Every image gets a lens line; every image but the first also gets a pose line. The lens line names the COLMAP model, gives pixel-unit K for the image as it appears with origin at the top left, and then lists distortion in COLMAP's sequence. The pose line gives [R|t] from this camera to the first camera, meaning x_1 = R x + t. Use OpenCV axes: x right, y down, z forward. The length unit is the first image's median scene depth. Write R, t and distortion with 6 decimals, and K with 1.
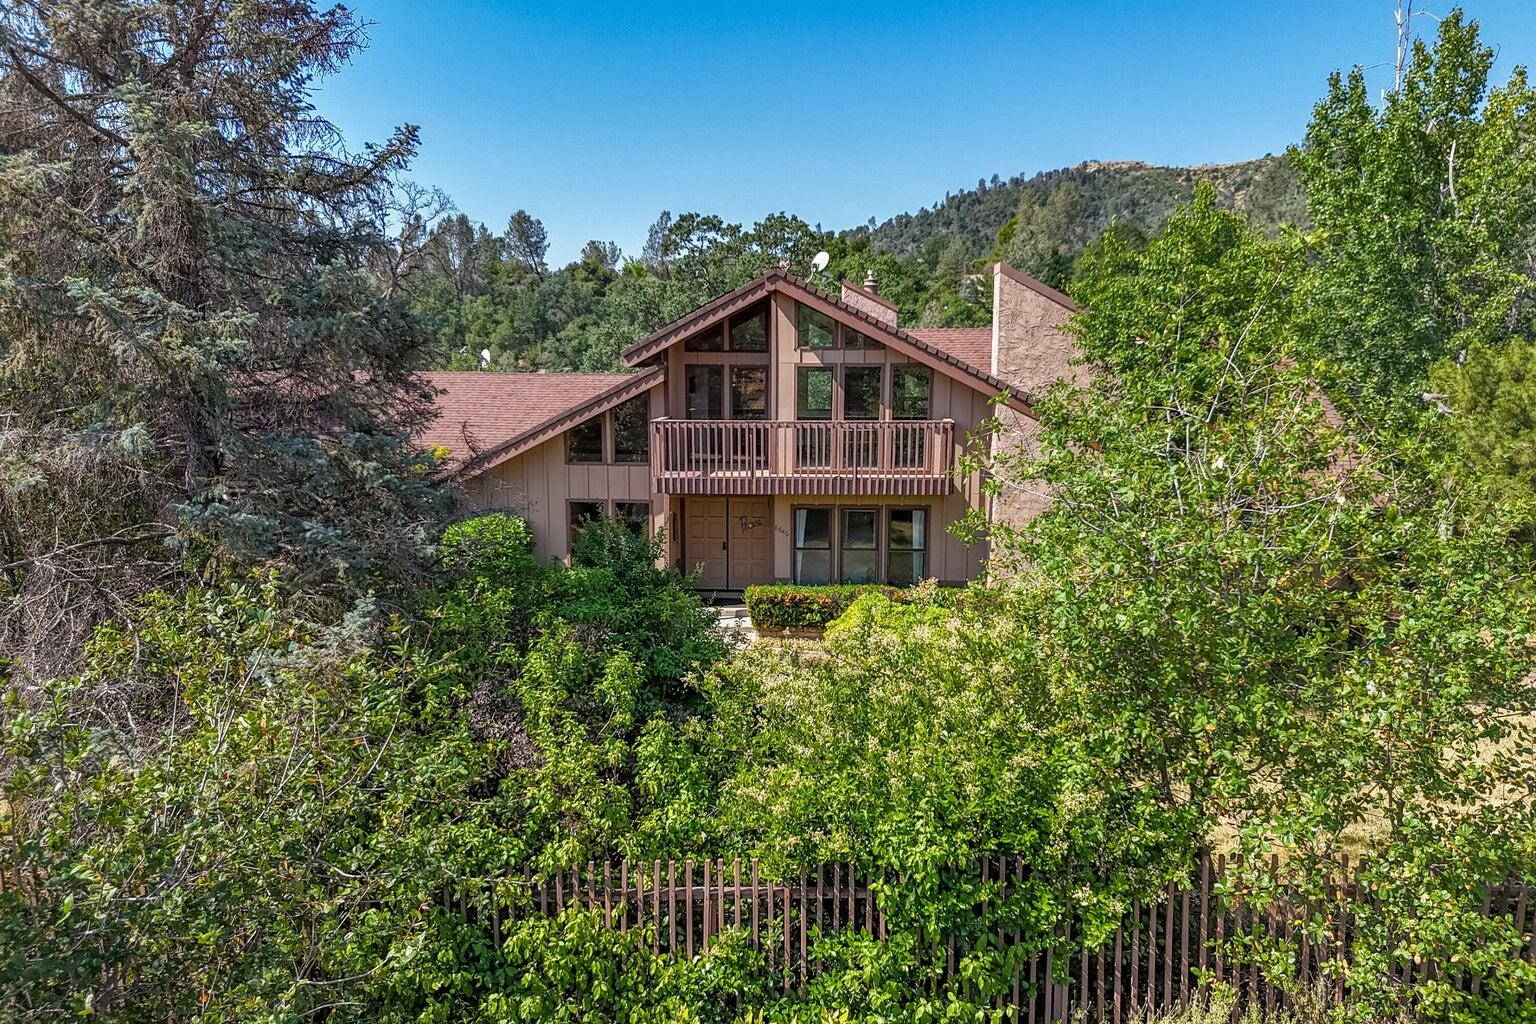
lens RADIAL K [[1136.1, 0, 768.0], [0, 1136.1, 512.0], [0, 0, 1]] dist [0.005881, 0.000500]
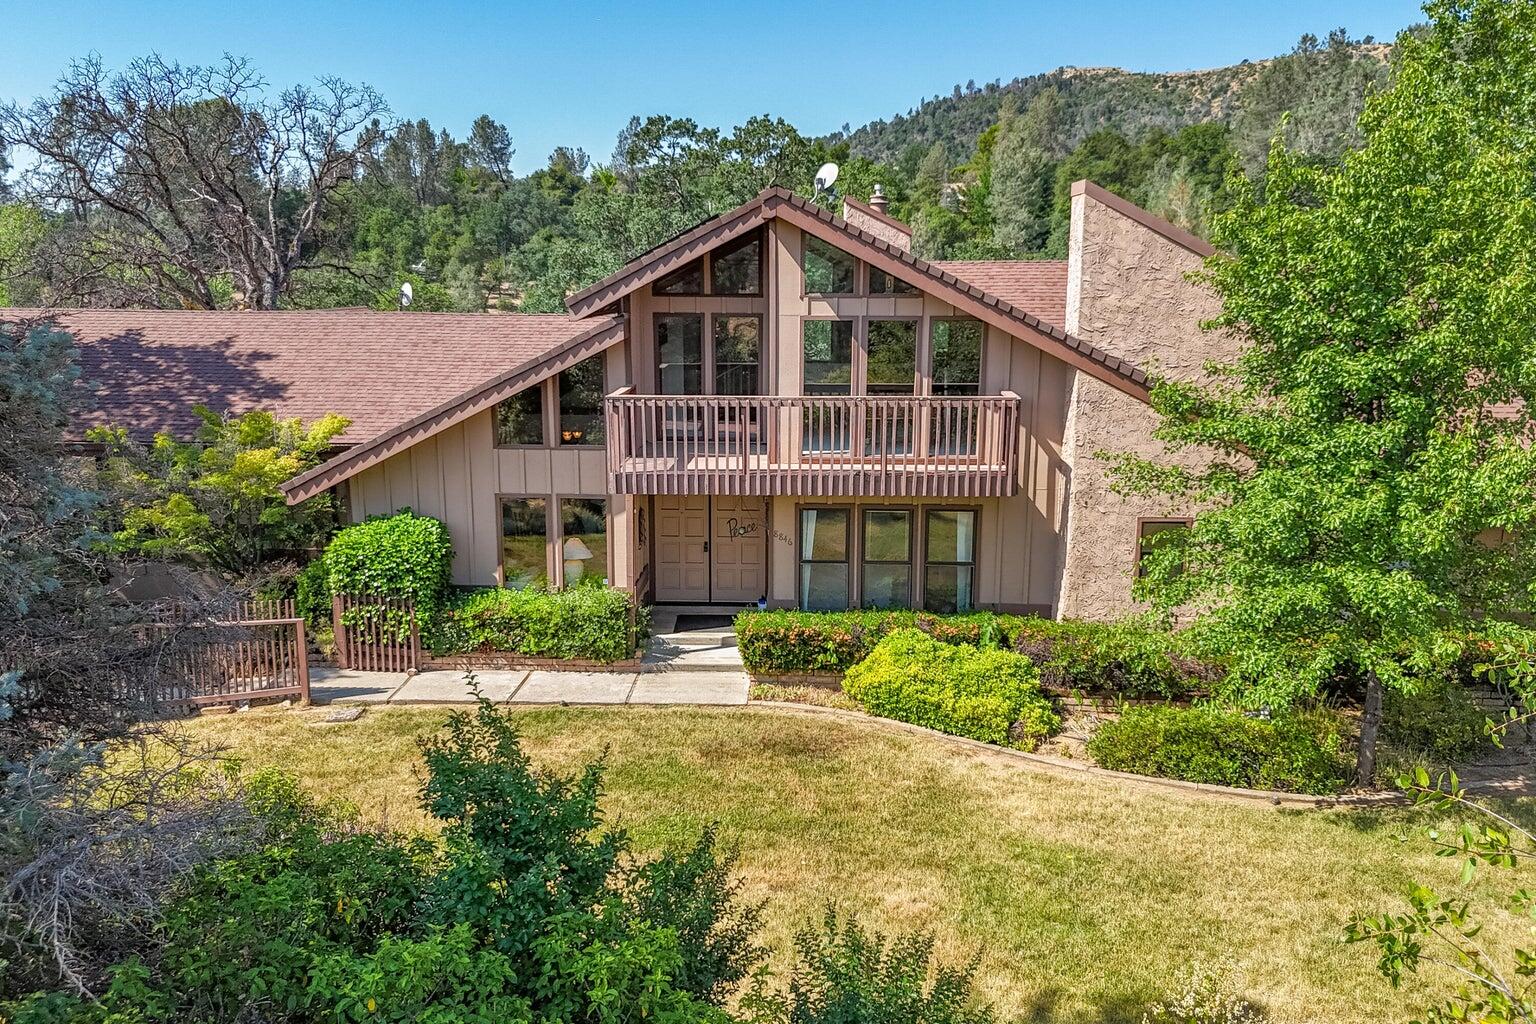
lens RADIAL K [[1092.7, 0, 766.4], [0, 1092.7, 447.8], [0, 0, 1]] dist [0.001458, -0.000005]
pose [[0.999667, -0.004541, 0.025421, -0.016637], [0.003673, 0.999412, 0.034084, -0.066012], [-0.025560, -0.033979, 0.999096, 0.273127]]
